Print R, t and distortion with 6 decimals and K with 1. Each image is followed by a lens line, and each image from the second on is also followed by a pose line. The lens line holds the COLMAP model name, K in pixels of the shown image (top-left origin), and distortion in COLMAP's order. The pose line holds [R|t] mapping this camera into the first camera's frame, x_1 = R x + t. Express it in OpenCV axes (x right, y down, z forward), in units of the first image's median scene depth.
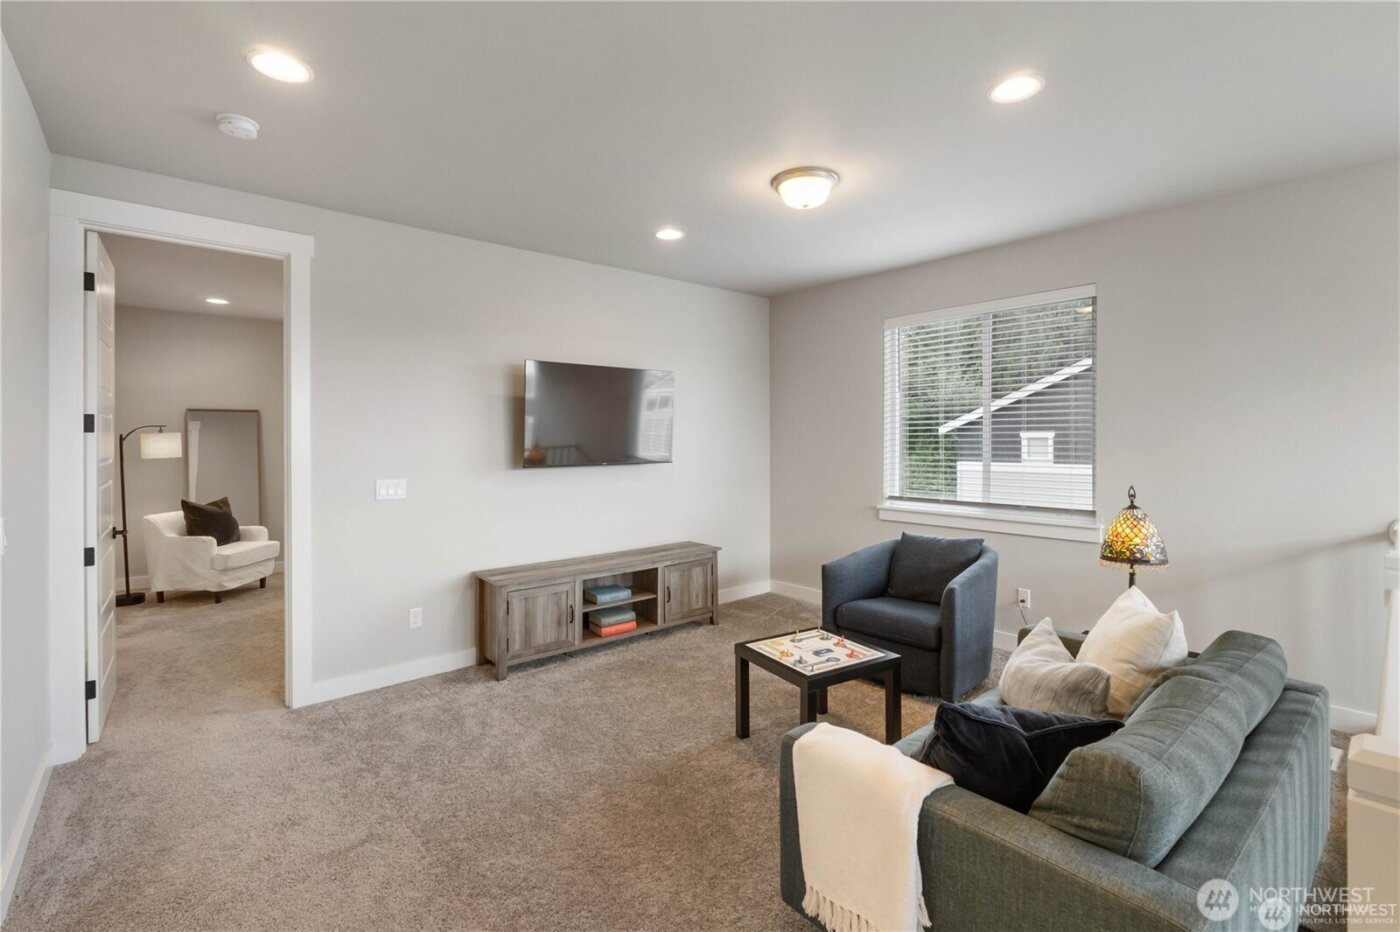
lens RADIAL K [[623.7, 0, 701.7], [0, 623.7, 431.4], [0, 0, 1]] dist [-0.000165, -0.000202]
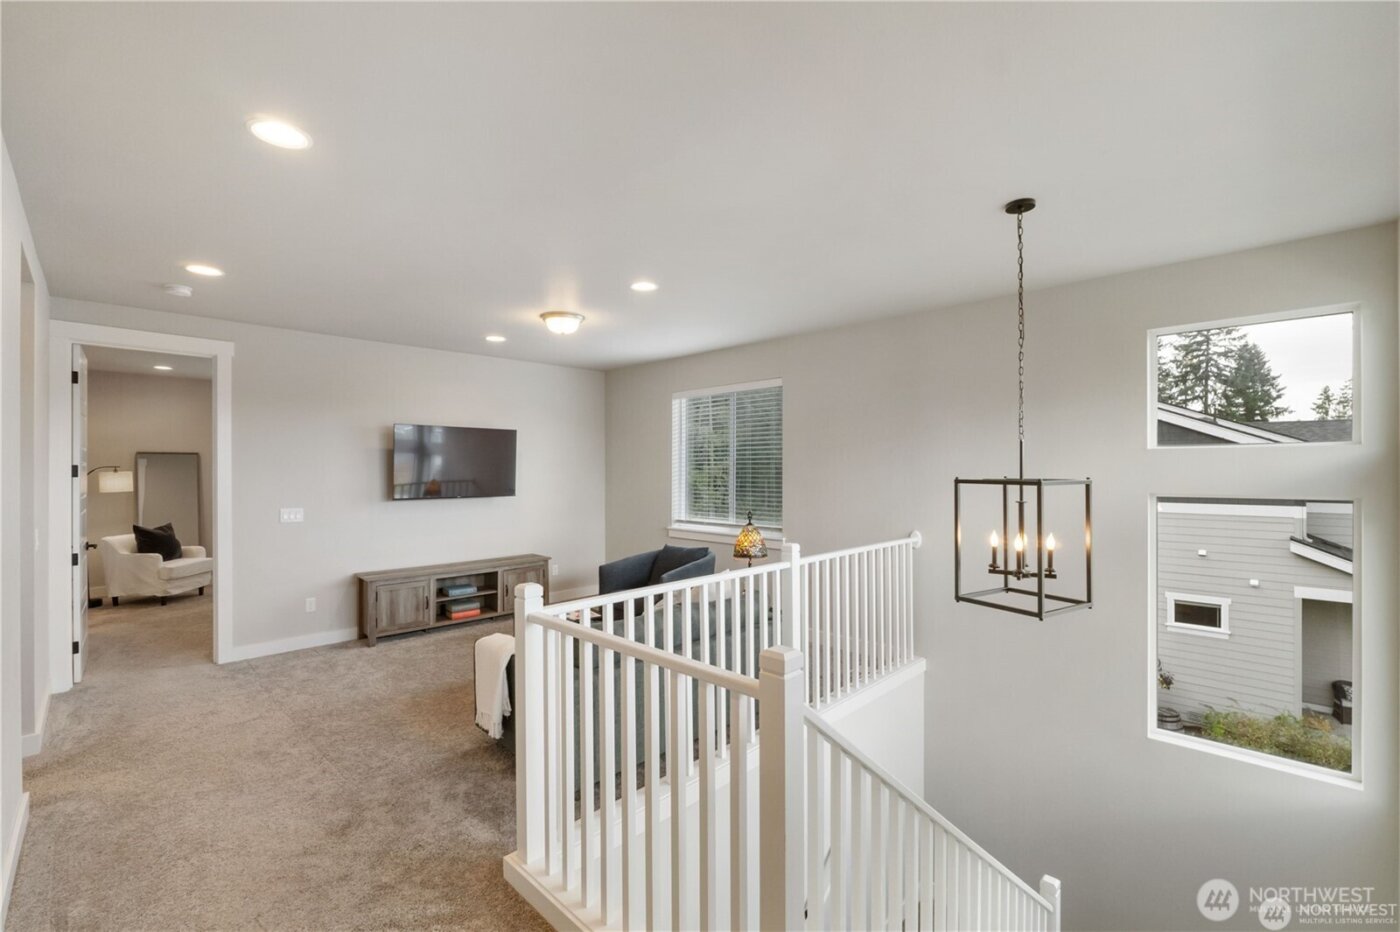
lens RADIAL K [[597.6, 0, 700.2], [0, 597.6, 463.3], [0, 0, 1]] dist [-0.003855, 0.000148]
pose [[0.997155, 0.003913, 0.075282, 0.301000], [-0.003943, 0.999992, 0.000262, -0.027556], [-0.075281, -0.000558, 0.997162, -0.396042]]
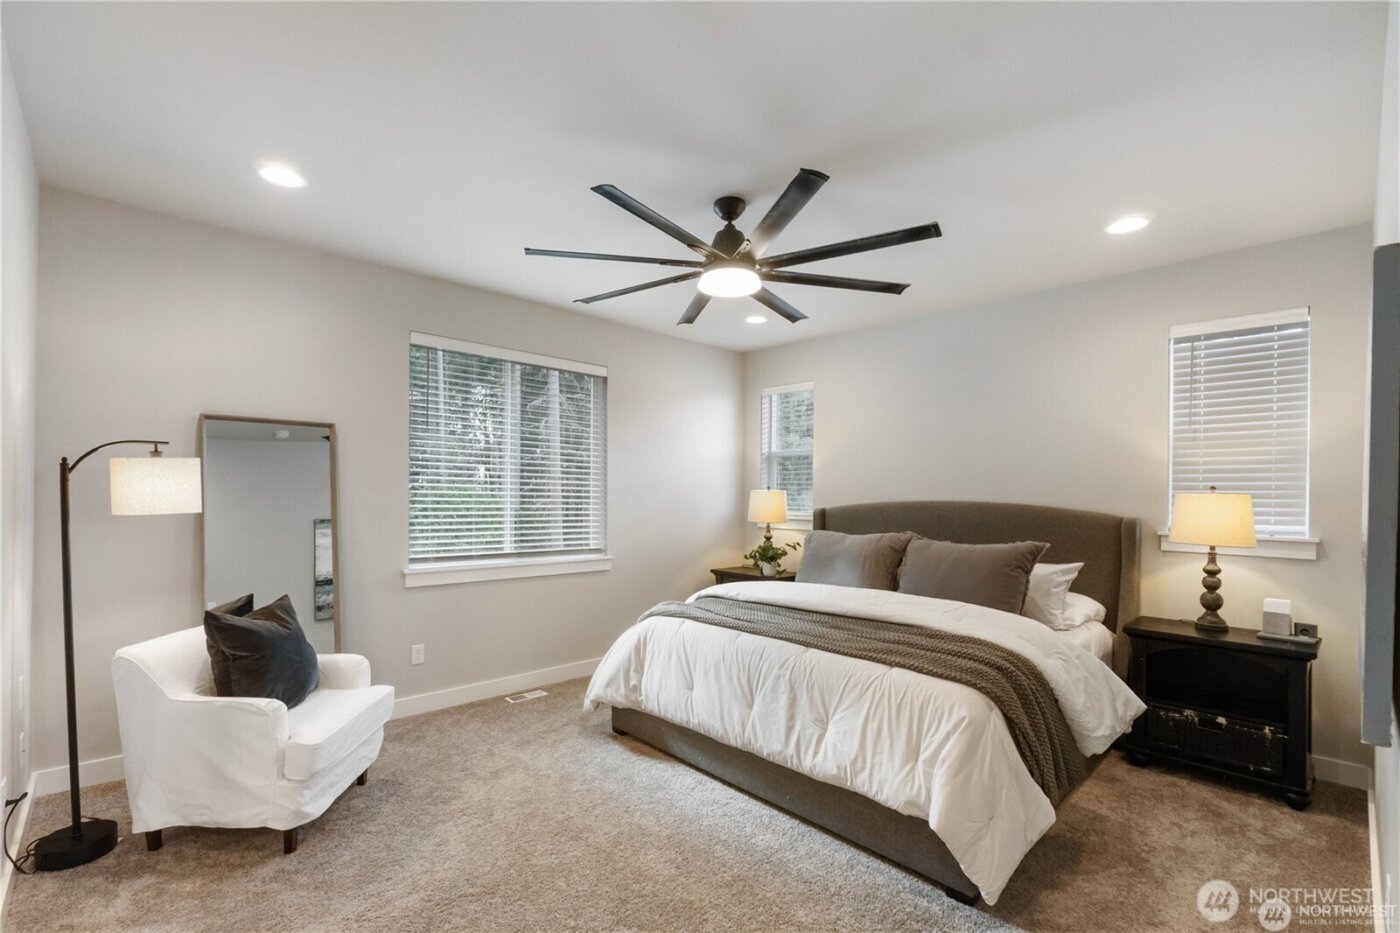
lens RADIAL K [[613.6, 0, 700.1], [0, 613.6, 469.5], [0, 0, 1]] dist [-0.003601, -0.000587]
pose [[0.997803, 0.027938, 0.060074, -0.683828], [-0.028058, 0.999606, 0.001156, -0.005249], [-0.060018, -0.002839, 0.998193, 0.726035]]
